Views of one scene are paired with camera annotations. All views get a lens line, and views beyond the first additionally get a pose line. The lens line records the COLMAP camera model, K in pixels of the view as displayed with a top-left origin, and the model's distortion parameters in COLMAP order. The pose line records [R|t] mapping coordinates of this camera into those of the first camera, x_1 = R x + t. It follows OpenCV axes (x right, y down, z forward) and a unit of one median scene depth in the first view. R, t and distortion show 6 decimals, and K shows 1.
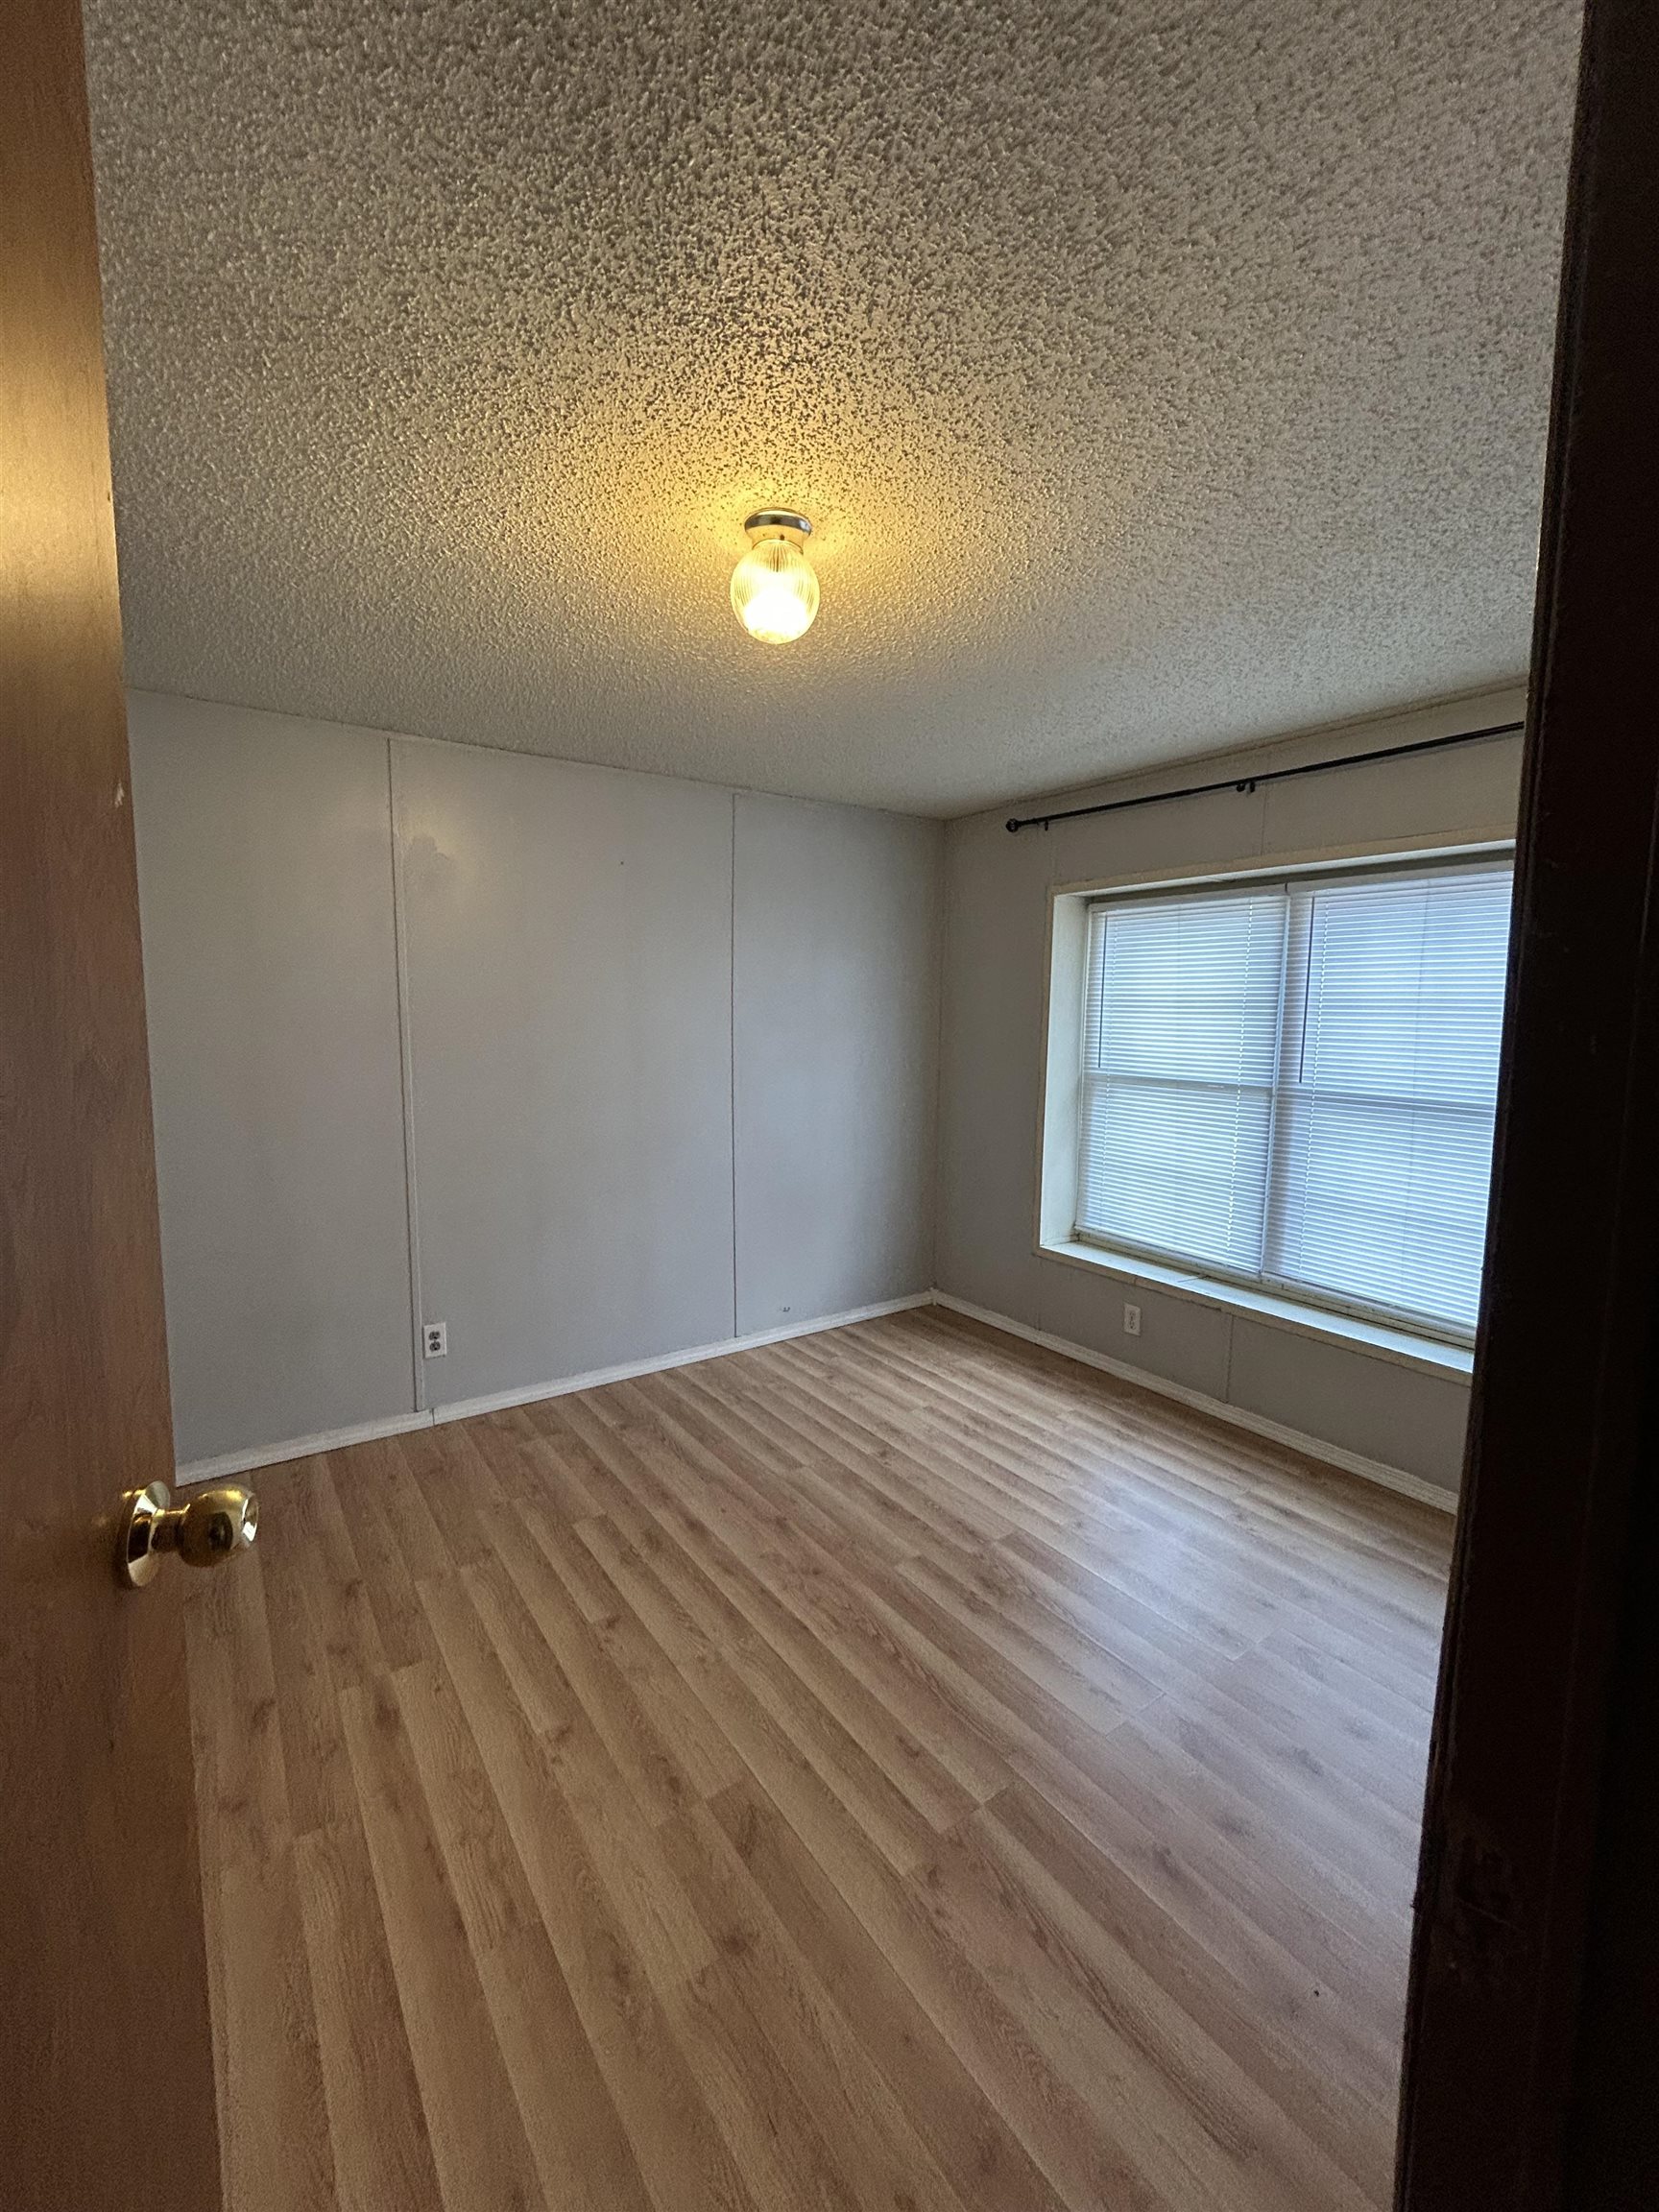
lens RADIAL K [[899.6, 0, 829.5], [0, 899.6, 1106.0], [0, 0, 1]] dist [-0.000804, -0.000627]
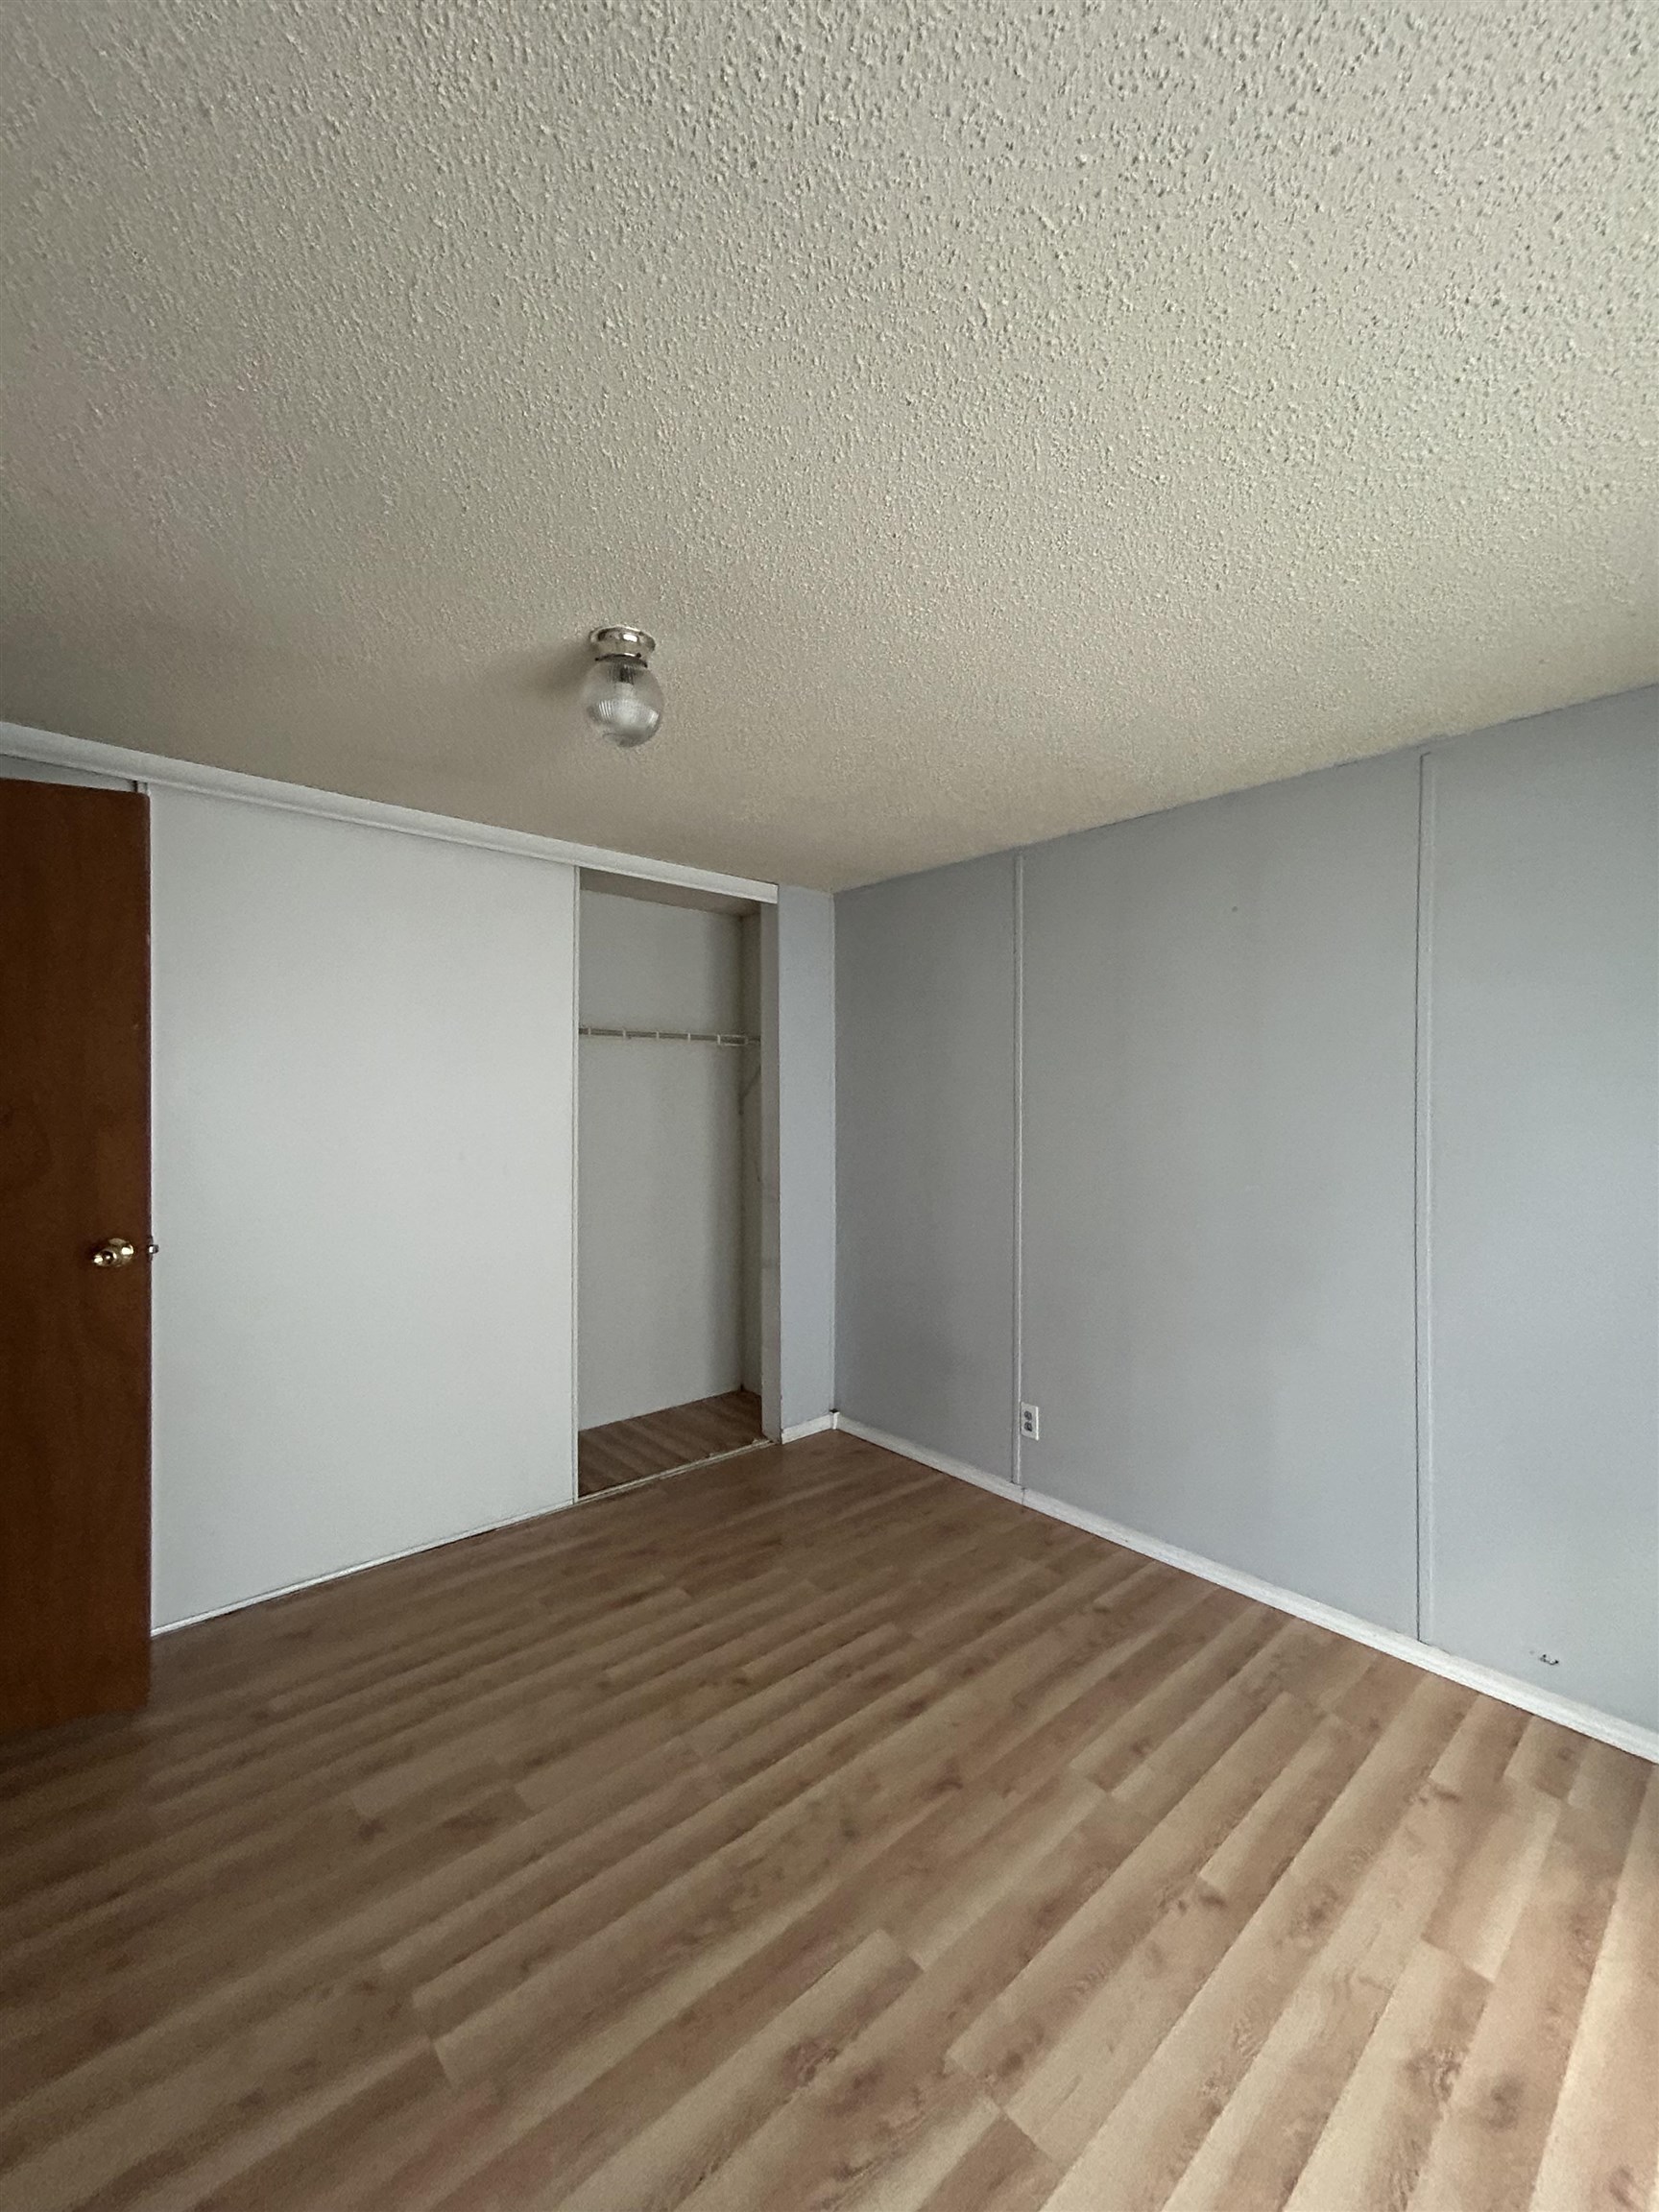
lens RADIAL K [[899.6, 0, 829.5], [0, 899.6, 1106.0], [0, 0, 1]] dist [-0.000804, -0.000627]
pose [[0.107464, -0.005164, -0.994196, 0.670806], [-0.108928, 0.993905, -0.016936, -0.062689], [0.988224, 0.110116, 0.106246, 0.772335]]
